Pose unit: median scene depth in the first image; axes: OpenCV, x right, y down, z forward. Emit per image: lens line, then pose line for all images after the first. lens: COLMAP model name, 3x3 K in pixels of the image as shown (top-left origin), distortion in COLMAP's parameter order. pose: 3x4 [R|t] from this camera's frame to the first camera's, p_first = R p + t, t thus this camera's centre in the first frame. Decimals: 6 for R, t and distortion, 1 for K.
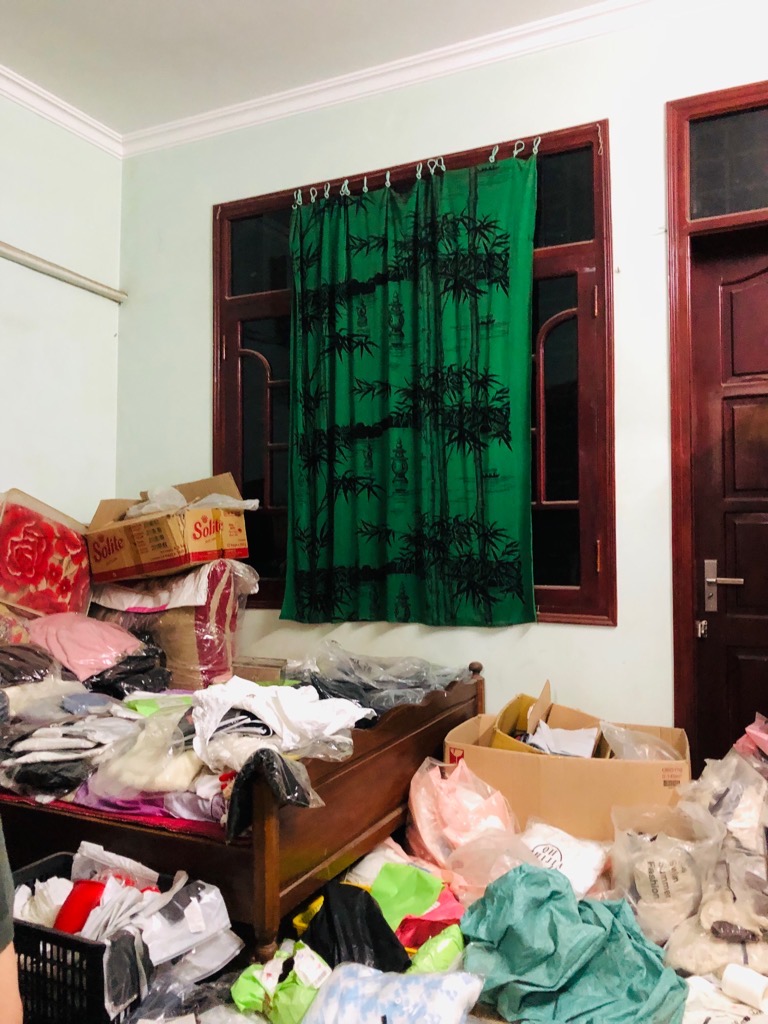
lens RADIAL K [[757.6, 0, 384.7], [0, 757.6, 508.8], [0, 0, 1]] dist [-0.000936, 0.006521]
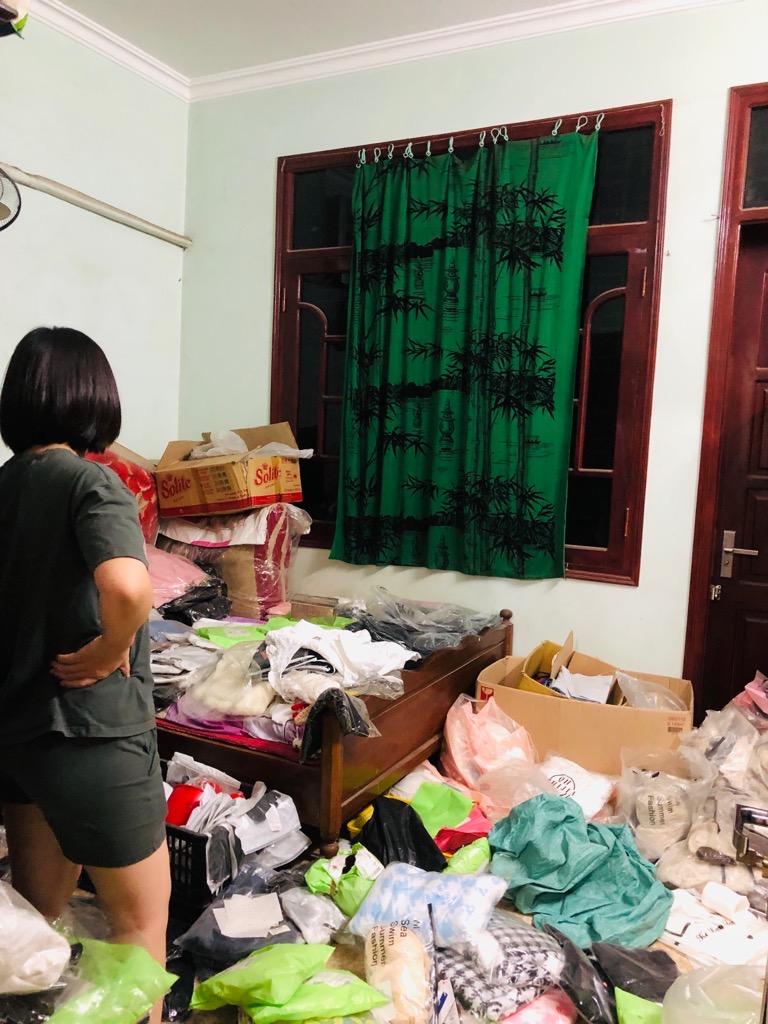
lens RADIAL K [[757.6, 0, 384.7], [0, 757.6, 508.8], [0, 0, 1]] dist [-0.000936, 0.006521]
pose [[0.998369, 0.051468, -0.024713, -0.041139], [-0.048294, 0.992158, 0.115283, -0.067904], [0.030452, -0.113901, 0.993025, -0.096710]]
